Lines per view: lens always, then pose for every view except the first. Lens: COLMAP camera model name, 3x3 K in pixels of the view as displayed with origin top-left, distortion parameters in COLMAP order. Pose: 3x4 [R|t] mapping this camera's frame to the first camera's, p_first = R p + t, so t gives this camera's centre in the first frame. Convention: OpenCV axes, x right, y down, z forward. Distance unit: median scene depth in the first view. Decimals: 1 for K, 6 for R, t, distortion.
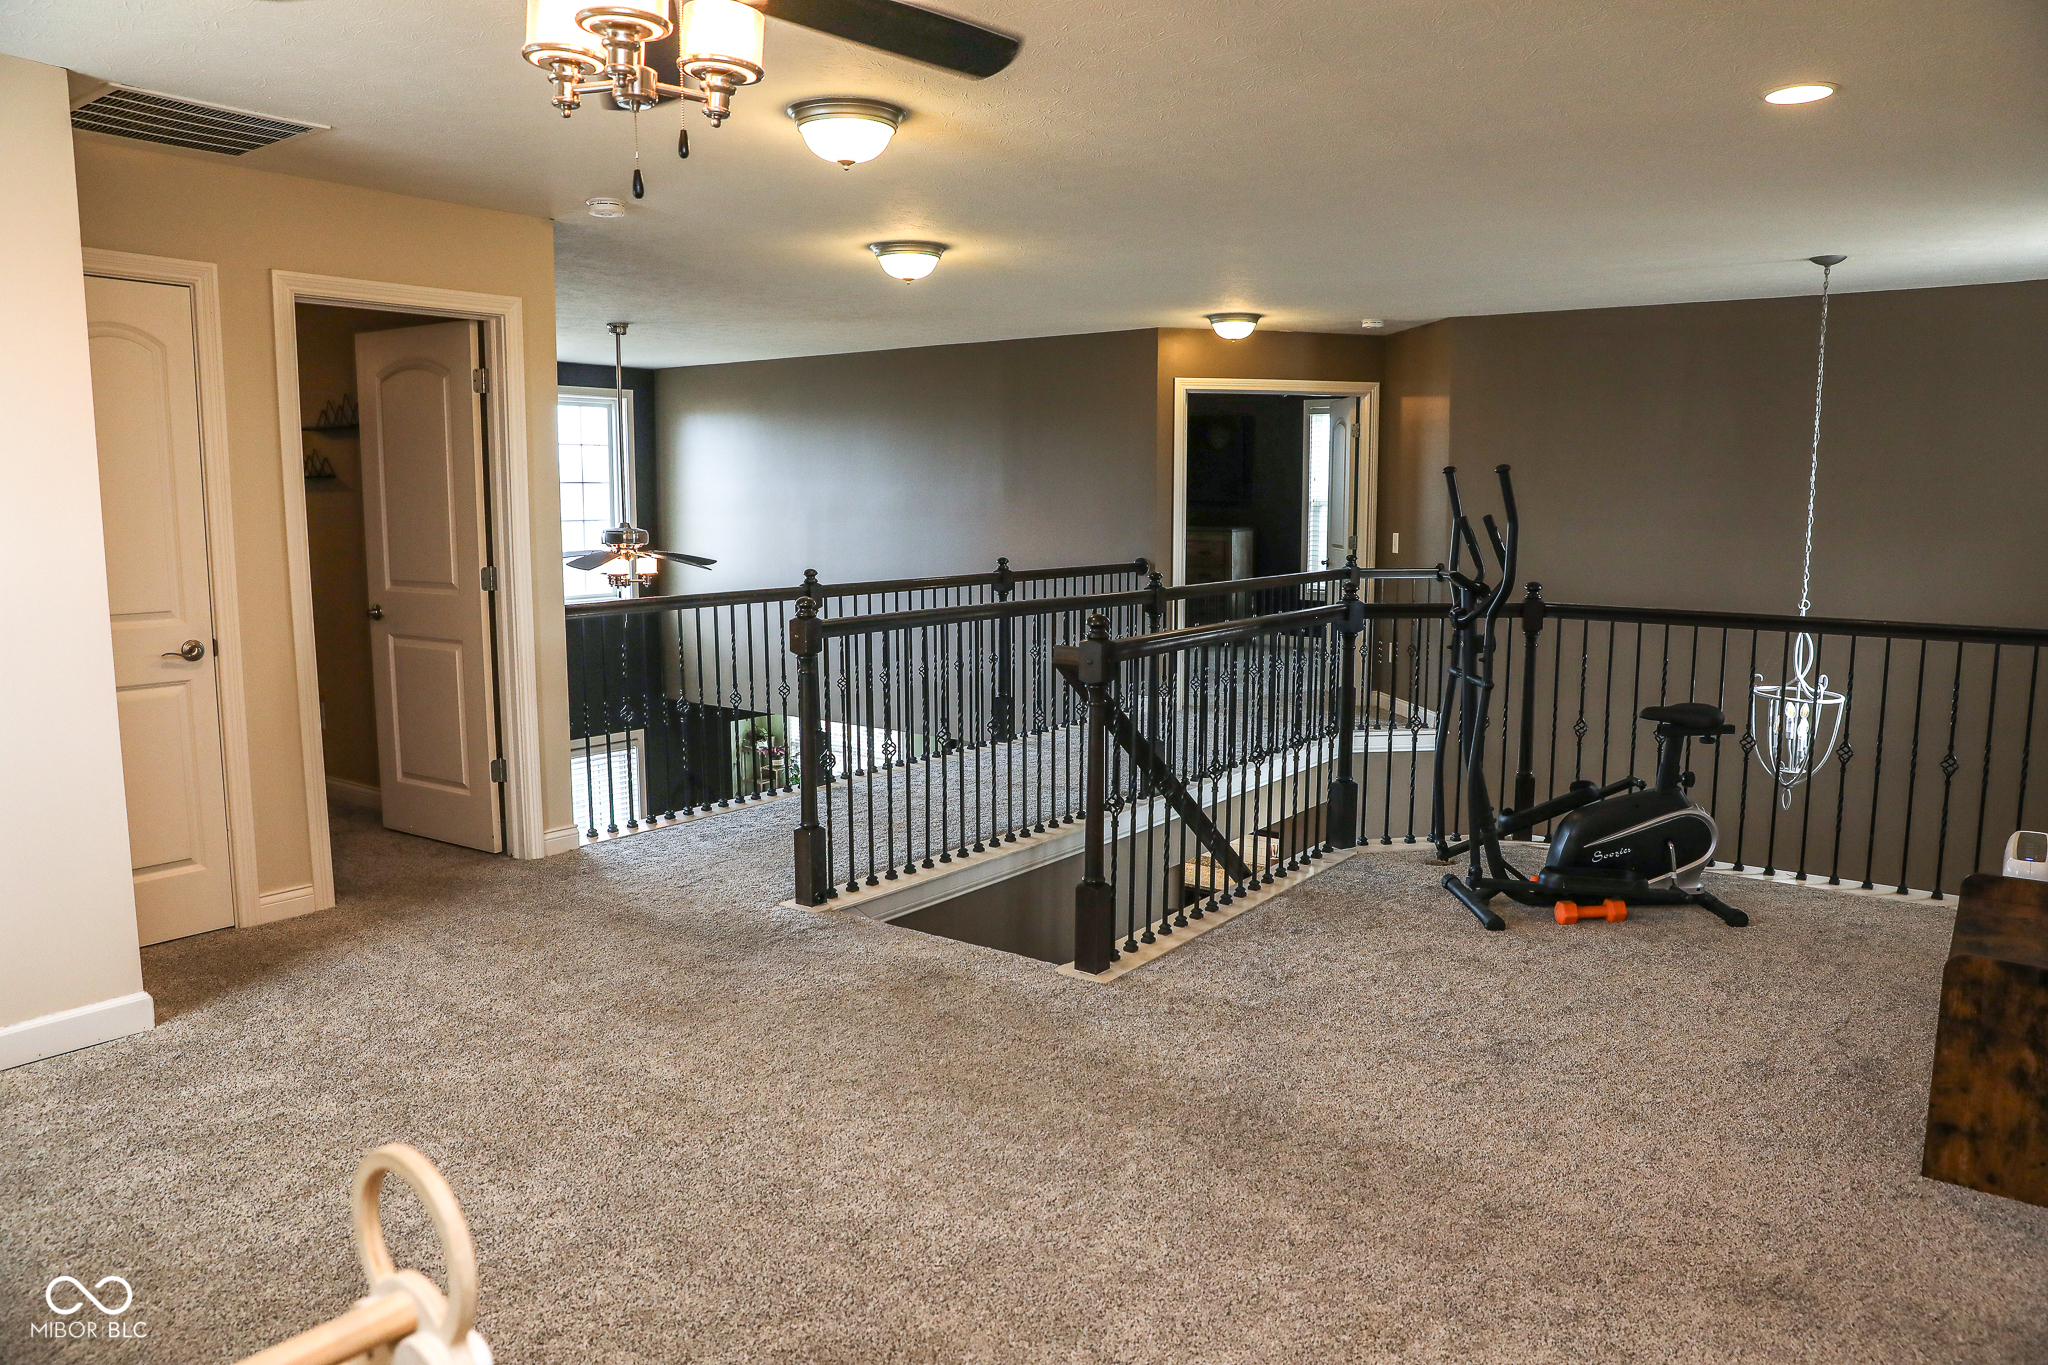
lens RADIAL K [[1387.8, 0, 1024.0], [0, 1387.8, 682.5], [0, 0, 1]] dist [-0.105391, 0.079190]
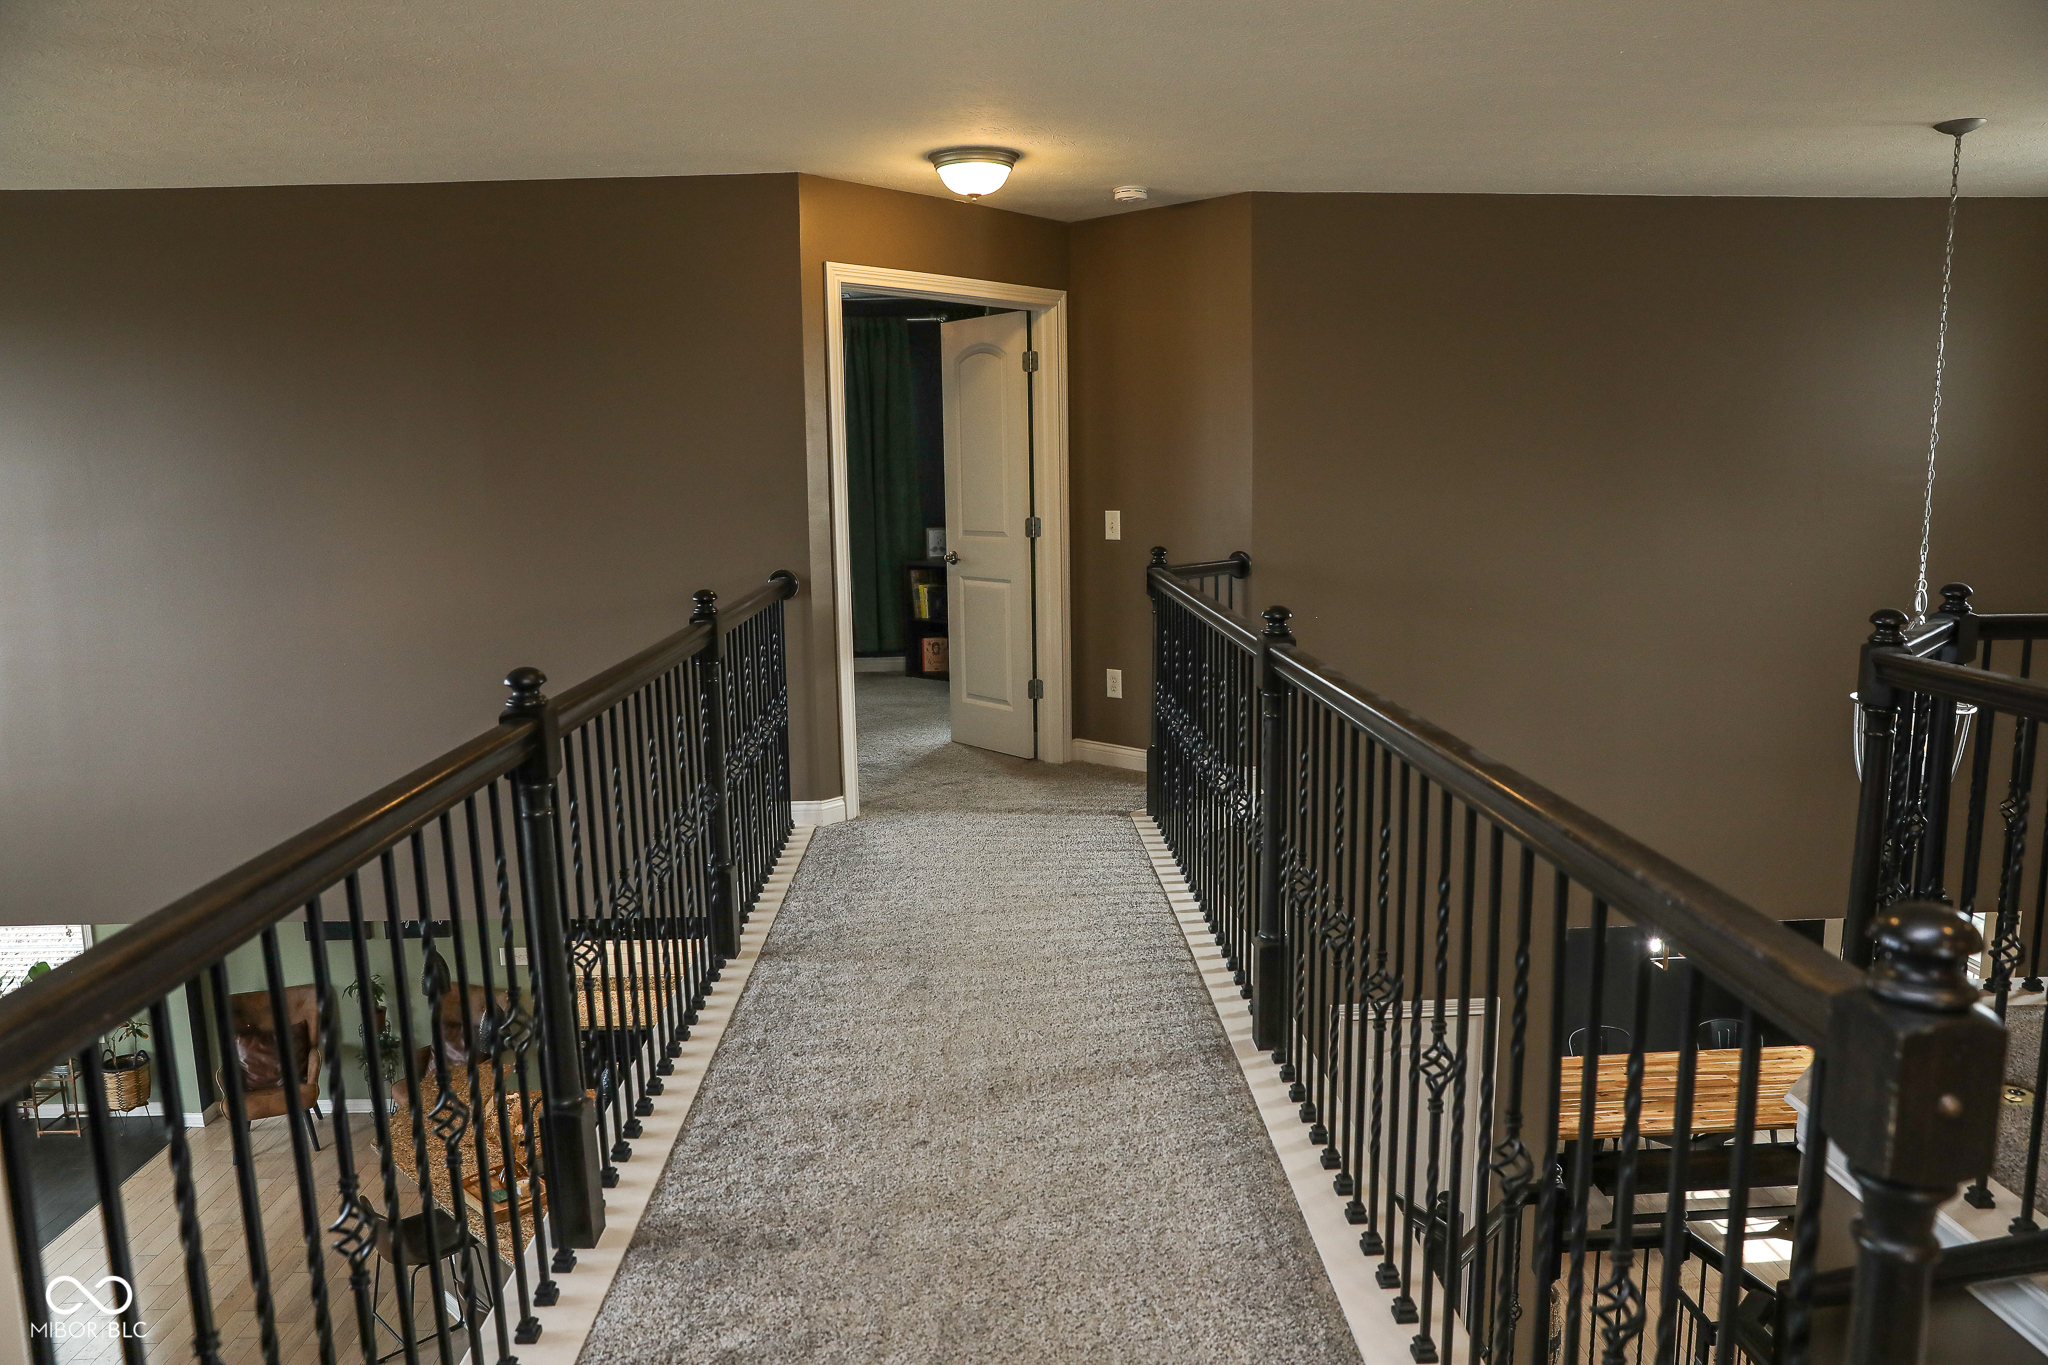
lens RADIAL K [[1401.1, 0, 1024.0], [0, 1401.1, 682.5], [0, 0, 1]] dist [-0.112718, 0.088080]
pose [[0.789279, -0.102786, 0.605371, -0.301463], [0.096063, 0.994420, 0.043597, -0.088891], [-0.606474, 0.023744, 0.794749, 0.722701]]
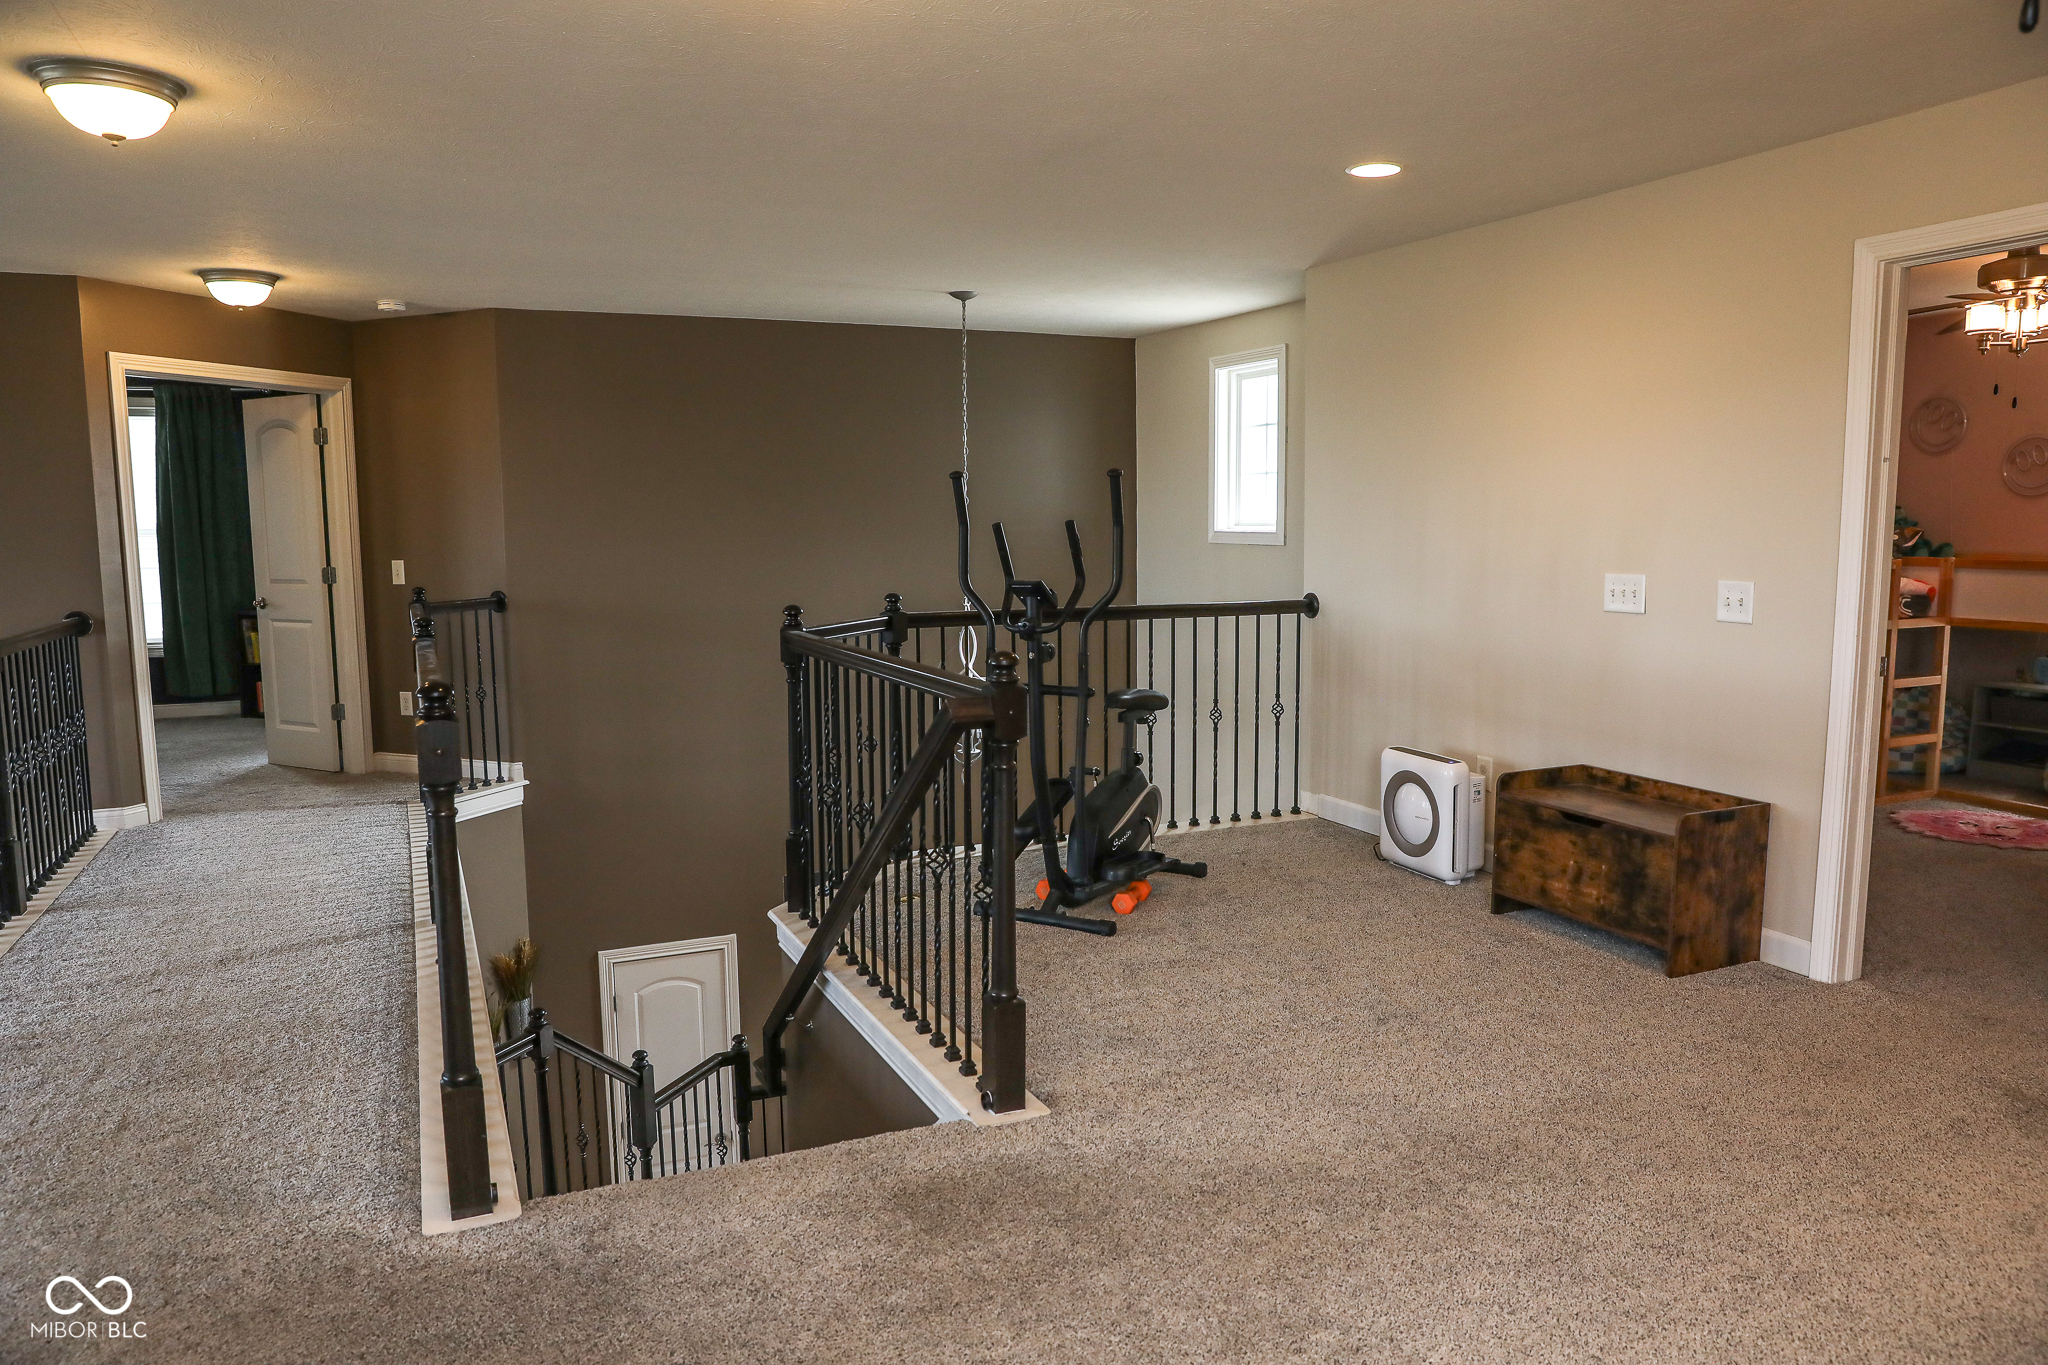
lens RADIAL K [[1387.8, 0, 1024.0], [0, 1387.8, 682.5], [0, 0, 1]] dist [-0.105391, 0.079190]
pose [[0.487600, -0.104592, 0.866780, -0.408537], [0.124729, 0.990960, 0.049411, -0.044310], [-0.864112, 0.084020, 0.496238, 0.411362]]
